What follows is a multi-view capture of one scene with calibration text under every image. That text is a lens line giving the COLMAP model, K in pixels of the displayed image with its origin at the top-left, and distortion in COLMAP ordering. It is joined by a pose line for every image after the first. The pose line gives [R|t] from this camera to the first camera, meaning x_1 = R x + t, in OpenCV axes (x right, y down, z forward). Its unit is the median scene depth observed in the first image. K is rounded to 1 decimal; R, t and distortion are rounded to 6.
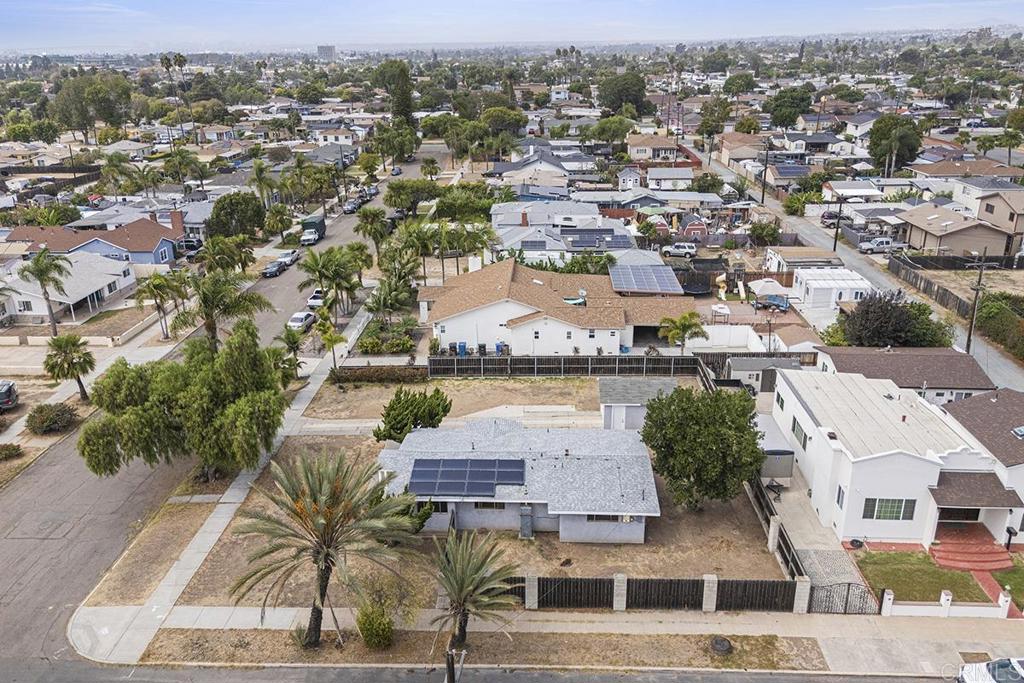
lens RADIAL K [[749.4, 0, 507.4], [0, 749.4, 319.1], [0, 0, 1]] dist [0.079137, -0.079846]
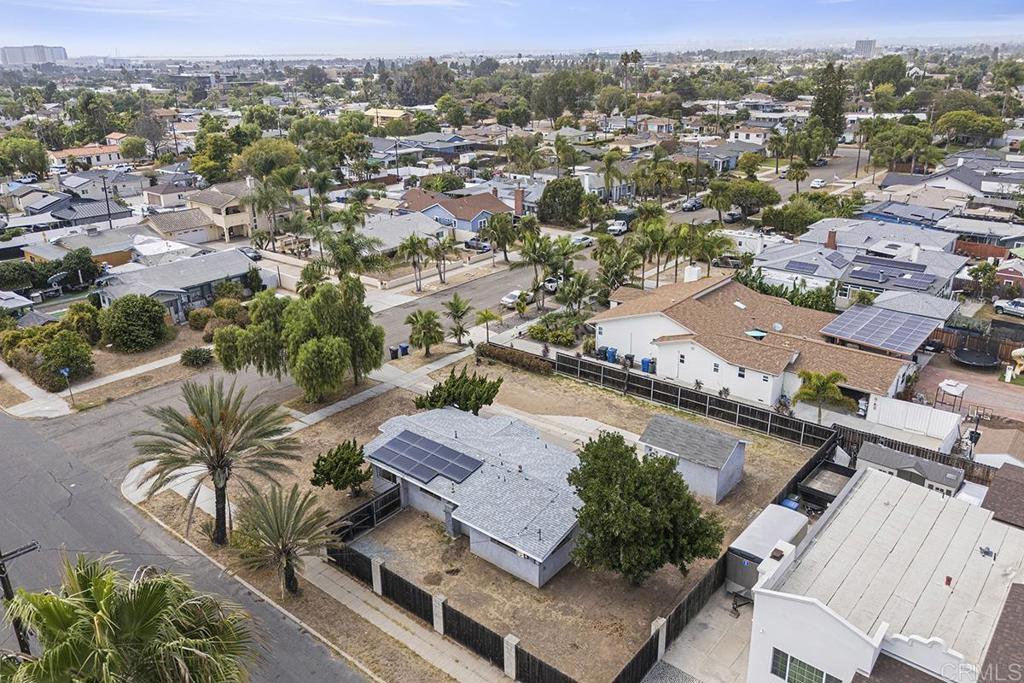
lens RADIAL K [[749.4, 0, 507.4], [0, 749.4, 319.1], [0, 0, 1]] dist [0.079137, -0.079846]
pose [[0.797290, 0.204913, -0.567749, 0.372955], [-0.202287, 0.976926, 0.068521, -0.044663], [0.568690, 0.060217, 0.820345, 0.136817]]
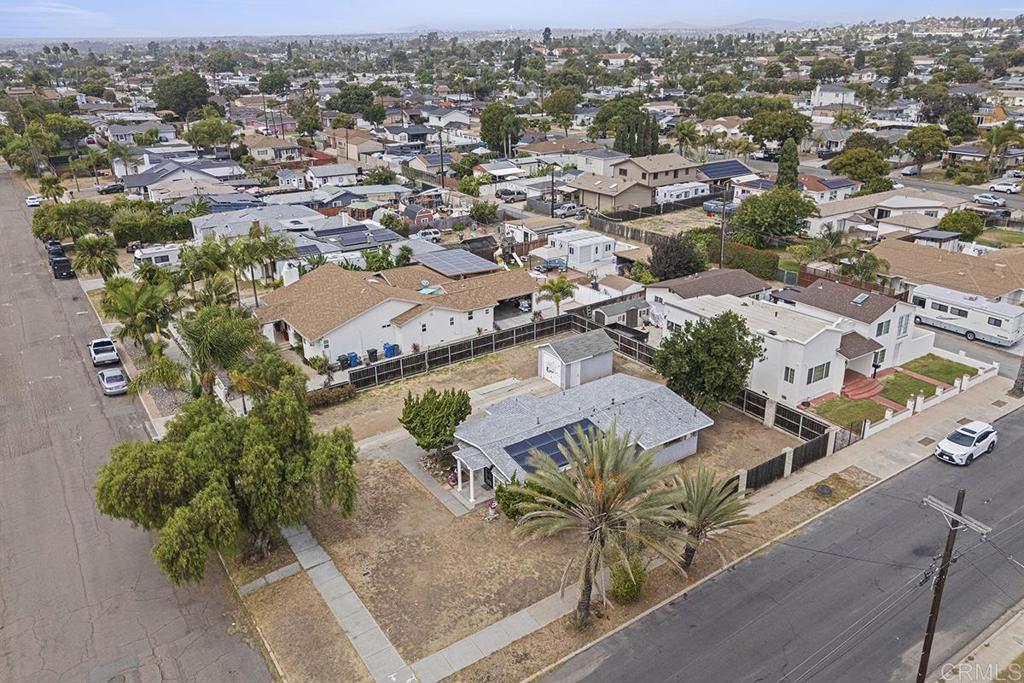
lens RADIAL K [[749.4, 0, 507.4], [0, 749.4, 319.1], [0, 0, 1]] dist [0.079137, -0.079846]
pose [[0.801702, -0.203348, 0.562071, -0.436282], [0.203373, 0.977046, 0.063402, -0.031502], [-0.562063, 0.063480, 0.824655, 0.099457]]
